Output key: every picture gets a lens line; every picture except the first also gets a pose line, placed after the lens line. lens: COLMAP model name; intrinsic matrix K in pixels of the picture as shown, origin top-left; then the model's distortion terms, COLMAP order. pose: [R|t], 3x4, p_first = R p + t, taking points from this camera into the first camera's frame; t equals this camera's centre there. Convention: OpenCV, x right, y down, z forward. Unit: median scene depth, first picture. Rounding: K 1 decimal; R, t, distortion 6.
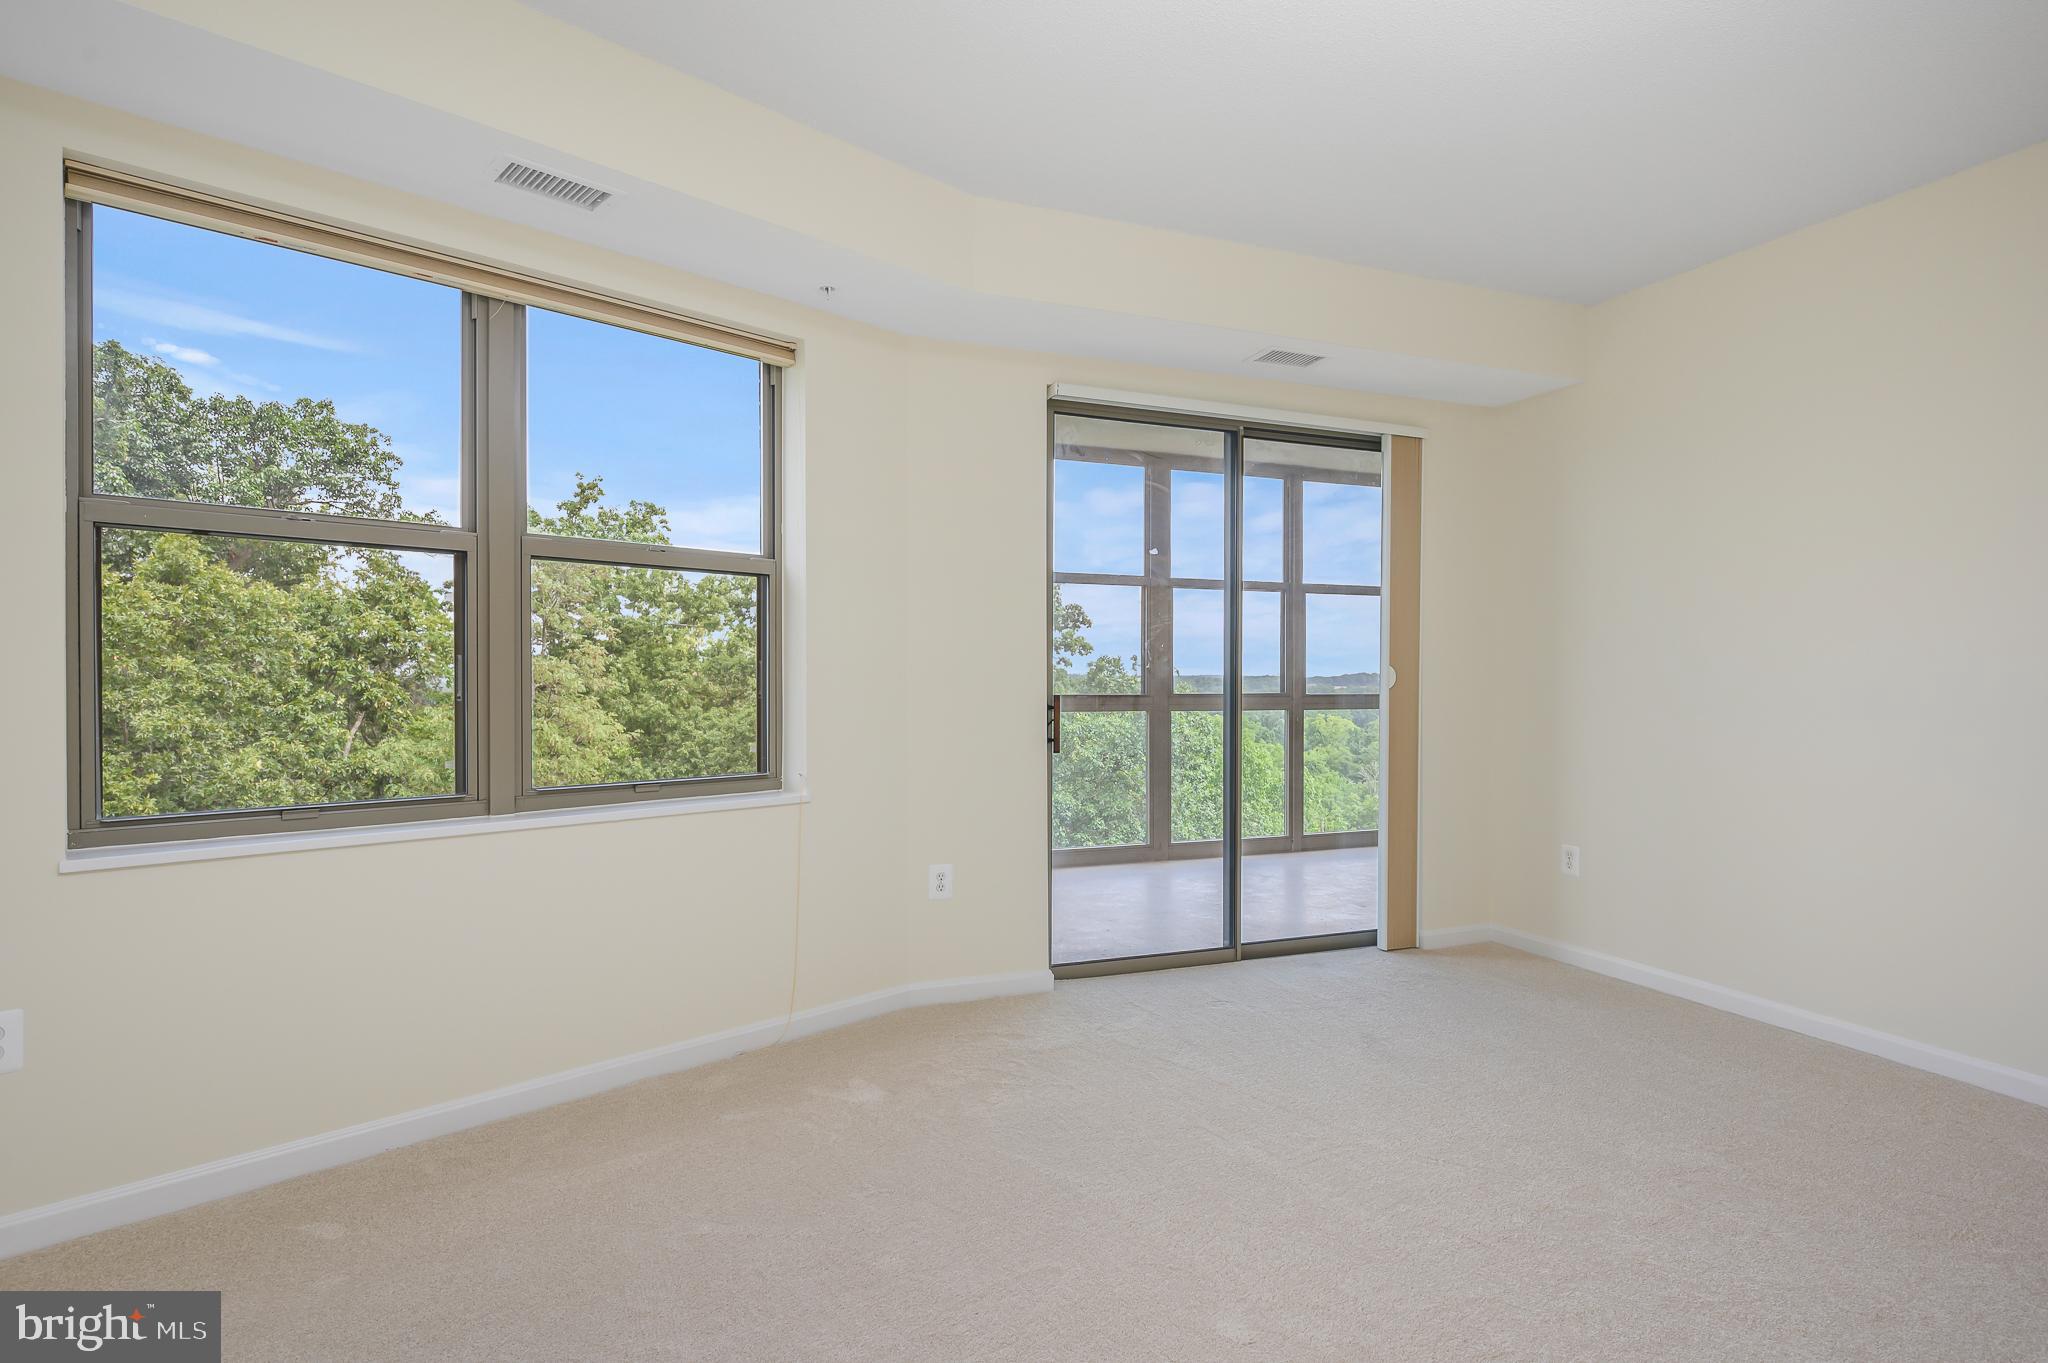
lens RADIAL K [[1077.8, 0, 1009.4], [0, 1077.8, 670.6], [0, 0, 1]] dist [-0.000035, -0.002844]
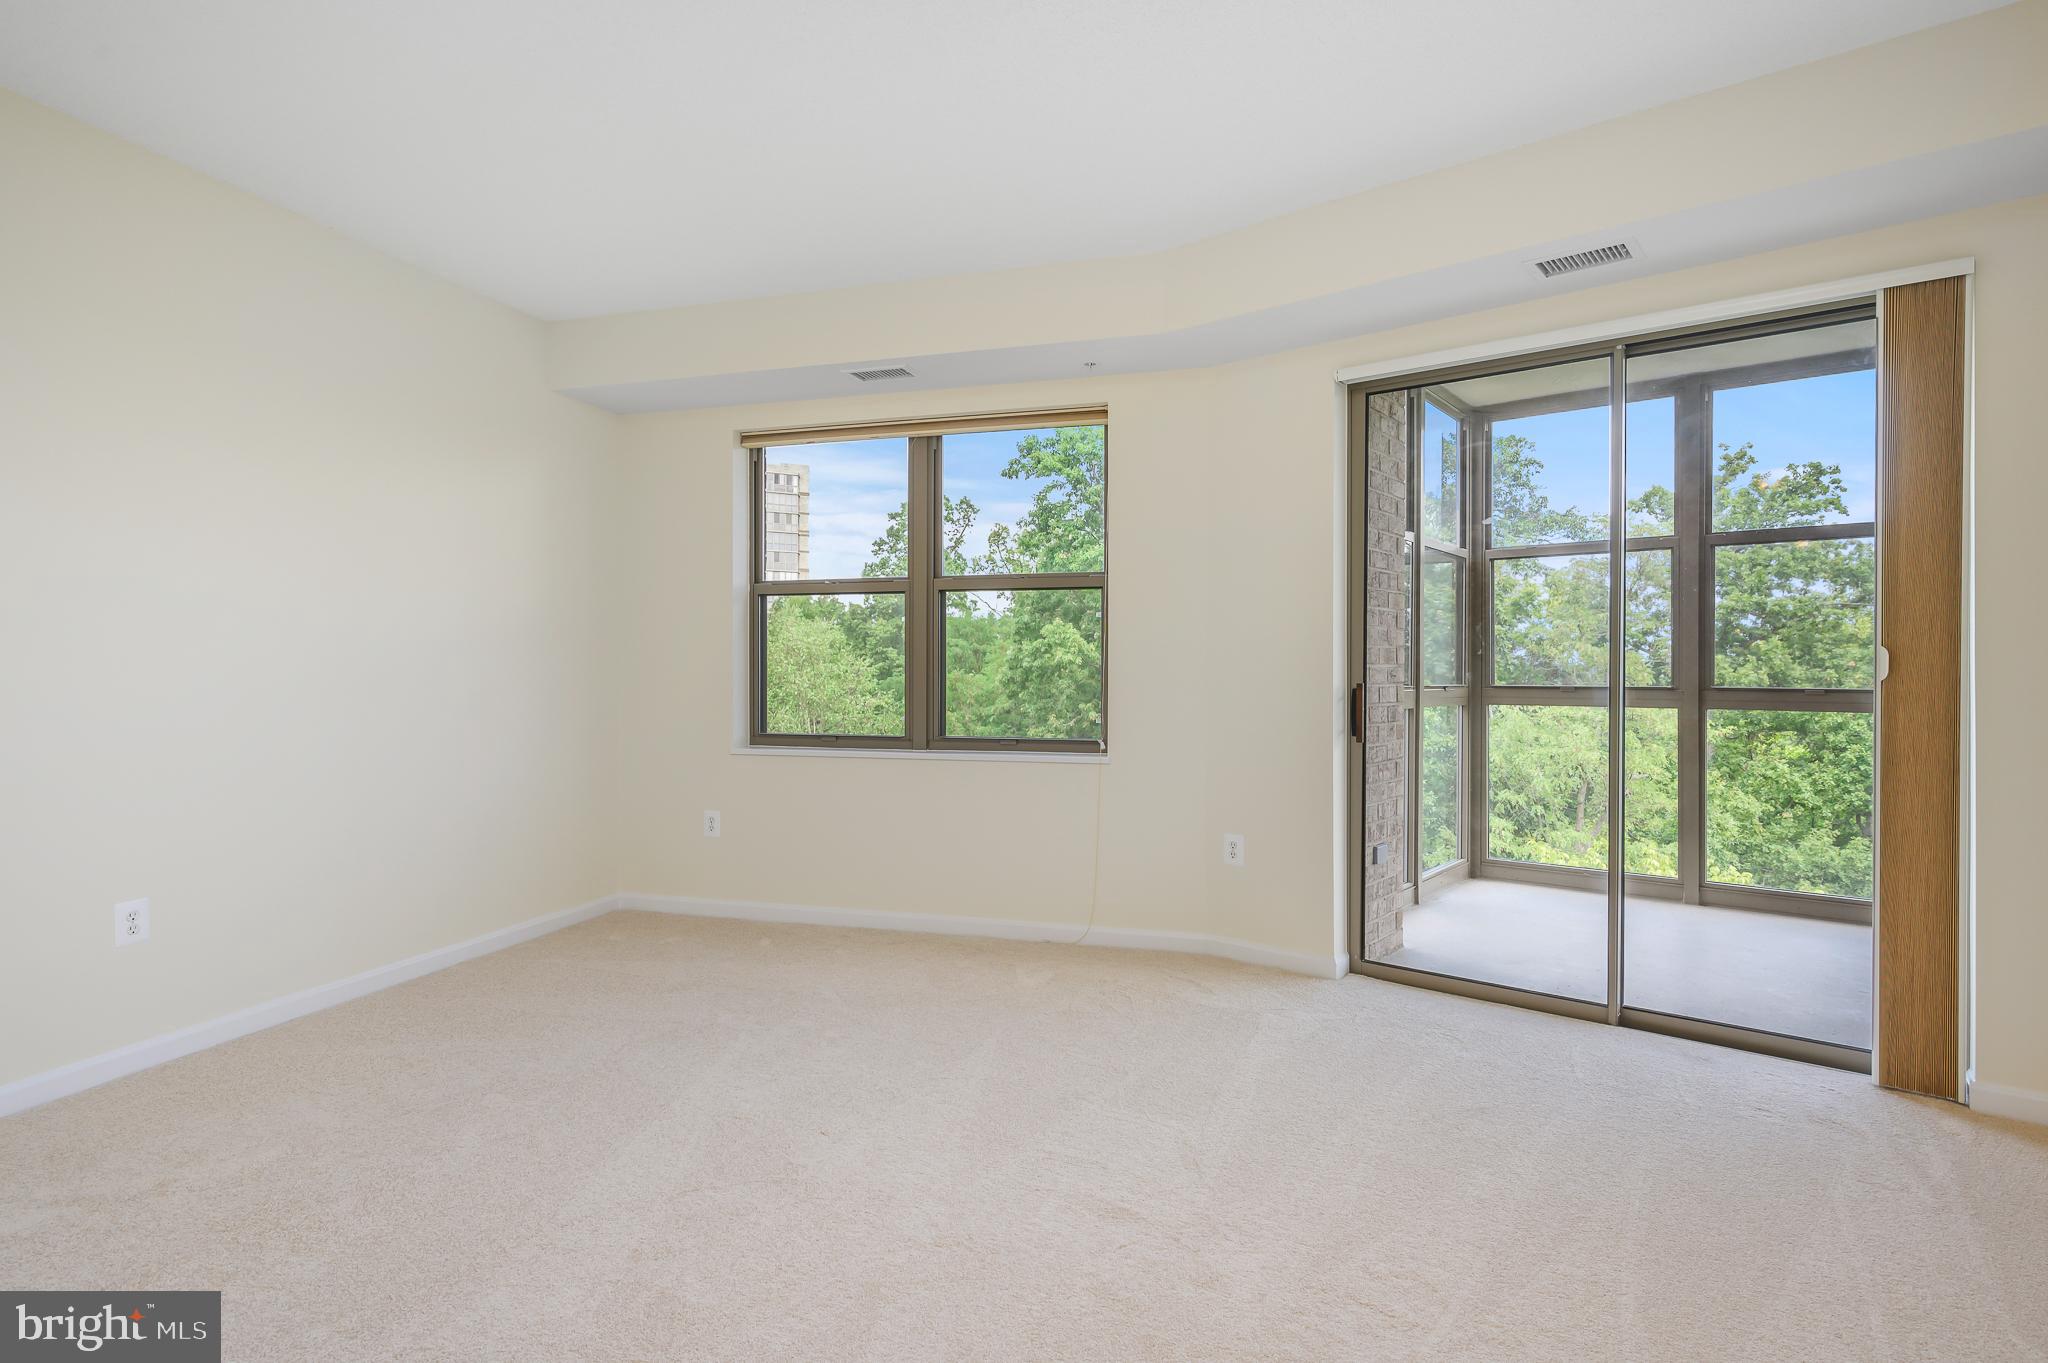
lens RADIAL K [[1077.8, 0, 1015.2], [0, 1077.8, 655.3], [0, 0, 1]] dist [-0.000035, -0.002844]
pose [[0.454639, -0.012532, -0.890588, 0.694585], [0.007675, 0.999919, -0.010152, 0.003936], [0.890643, -0.002220, 0.454698, 0.248482]]
